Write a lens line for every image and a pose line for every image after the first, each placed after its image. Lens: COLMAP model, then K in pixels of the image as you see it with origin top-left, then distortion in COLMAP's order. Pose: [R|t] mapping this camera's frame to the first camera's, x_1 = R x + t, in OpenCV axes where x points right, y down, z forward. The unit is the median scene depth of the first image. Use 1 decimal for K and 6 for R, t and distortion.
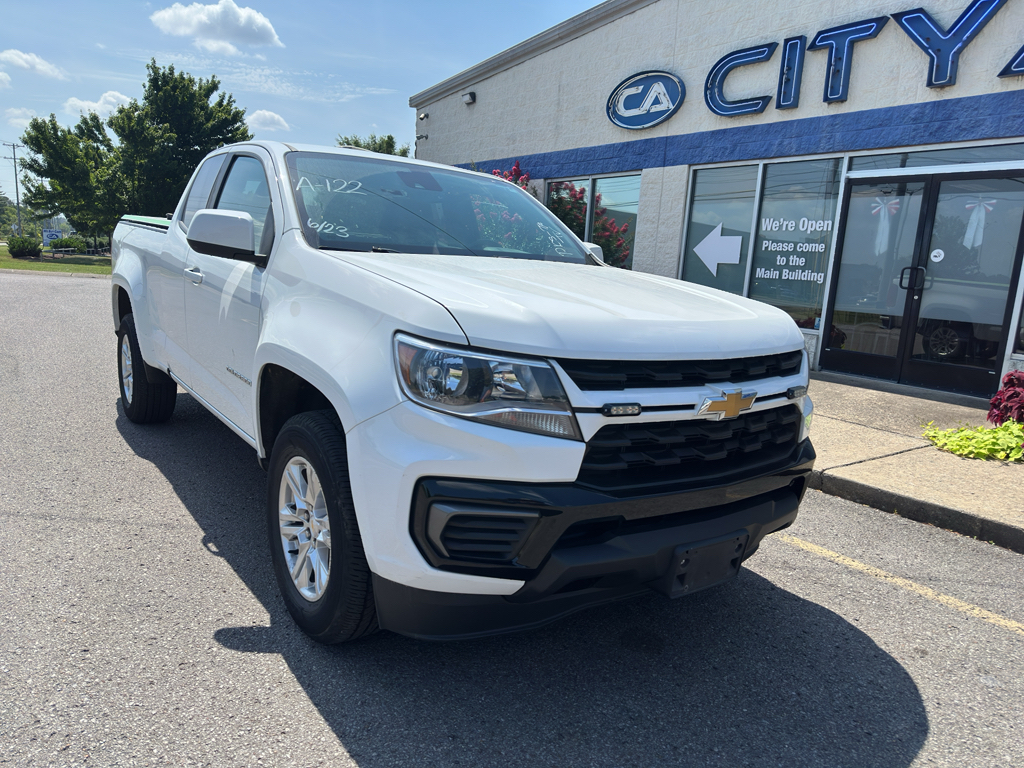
lens RADIAL K [[745.3, 0, 512.0], [0, 745.3, 384.0], [0, 0, 1]] dist [0.045914, -0.067677]
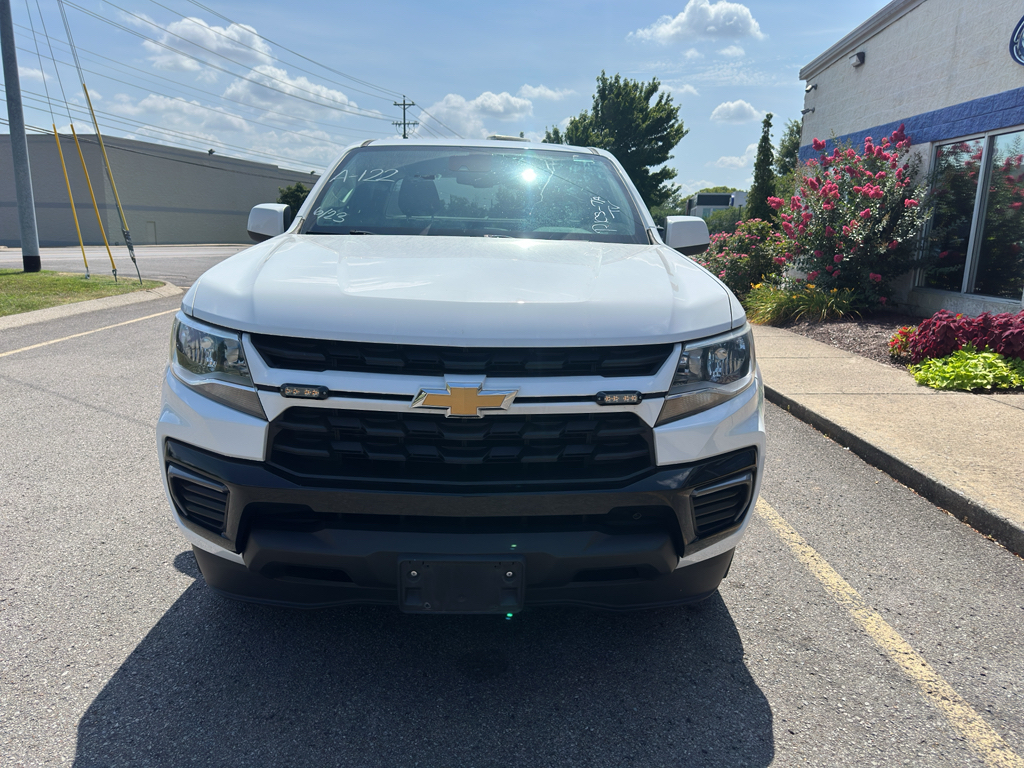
lens RADIAL K [[745.3, 0, 512.0], [0, 745.3, 384.0], [0, 0, 1]] dist [0.045914, -0.067677]
pose [[0.815440, 0.076953, -0.573704, 0.149125], [-0.071825, 0.996916, 0.031631, -0.003889], [0.574368, 0.015413, 0.818452, 0.063480]]
